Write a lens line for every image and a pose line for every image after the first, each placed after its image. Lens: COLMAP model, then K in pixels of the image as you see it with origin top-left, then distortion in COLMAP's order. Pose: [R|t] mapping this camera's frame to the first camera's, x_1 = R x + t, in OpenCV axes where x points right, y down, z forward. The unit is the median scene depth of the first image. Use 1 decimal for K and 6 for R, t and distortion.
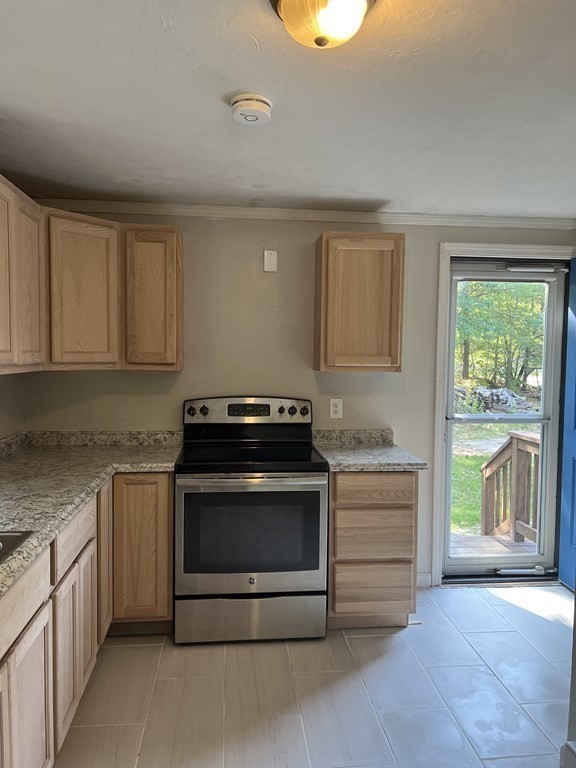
lens RADIAL K [[577.0, 0, 285.4], [0, 577.0, 387.7], [0, 0, 1]] dist [0.034044, -0.019792]
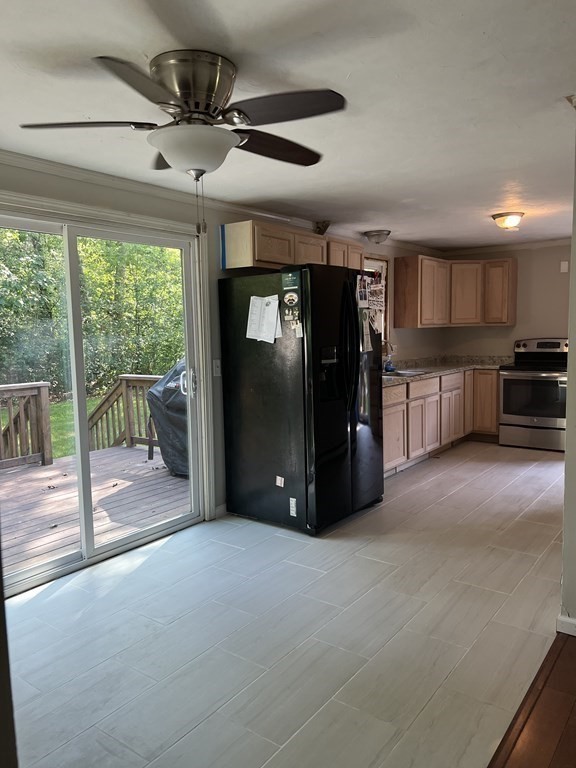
lens RADIAL K [[577.0, 0, 285.2], [0, 577.0, 385.4], [0, 0, 1]] dist [0.034044, -0.019792]
pose [[0.730602, 0.041406, -0.681547, 0.744340], [-0.009973, 0.998700, 0.049983, 0.100632], [0.682731, -0.029721, 0.730065, -1.242356]]
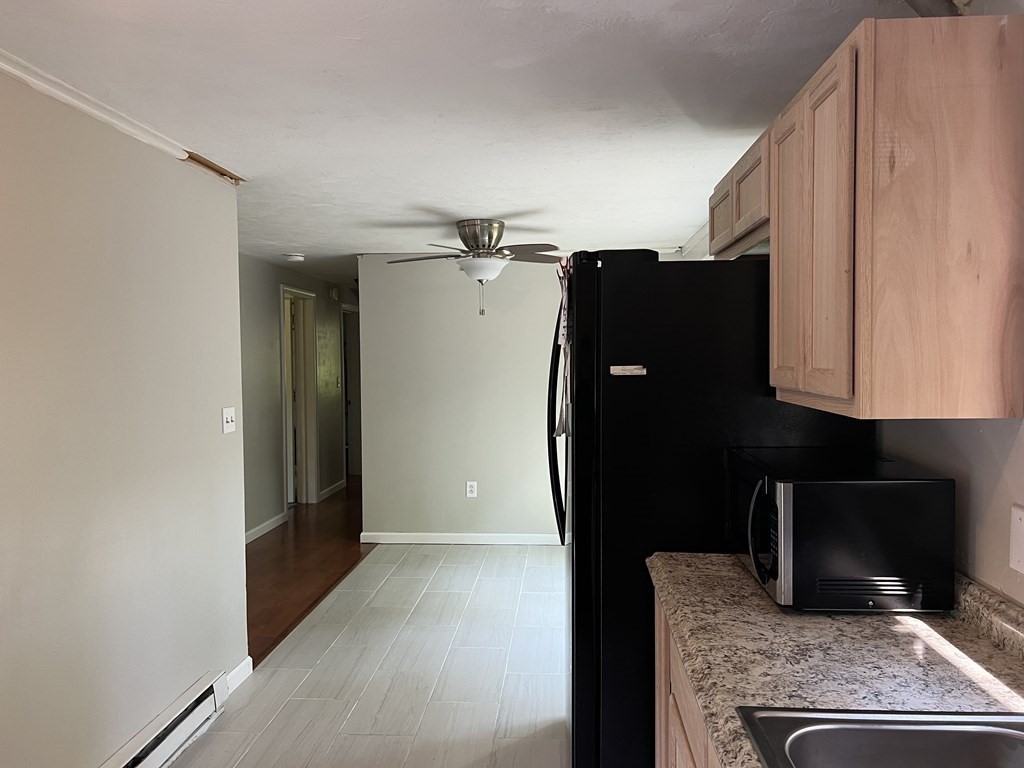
lens RADIAL K [[769.3, 0, 512.5], [0, 769.3, 383.8], [0, 0, 1]] dist [0.034044, -0.019792]
pose [[-0.983559, -0.005769, 0.180492, -0.125018], [0.010832, 0.995805, 0.090853, -0.044932], [-0.180259, 0.091315, -0.979371, 0.666833]]
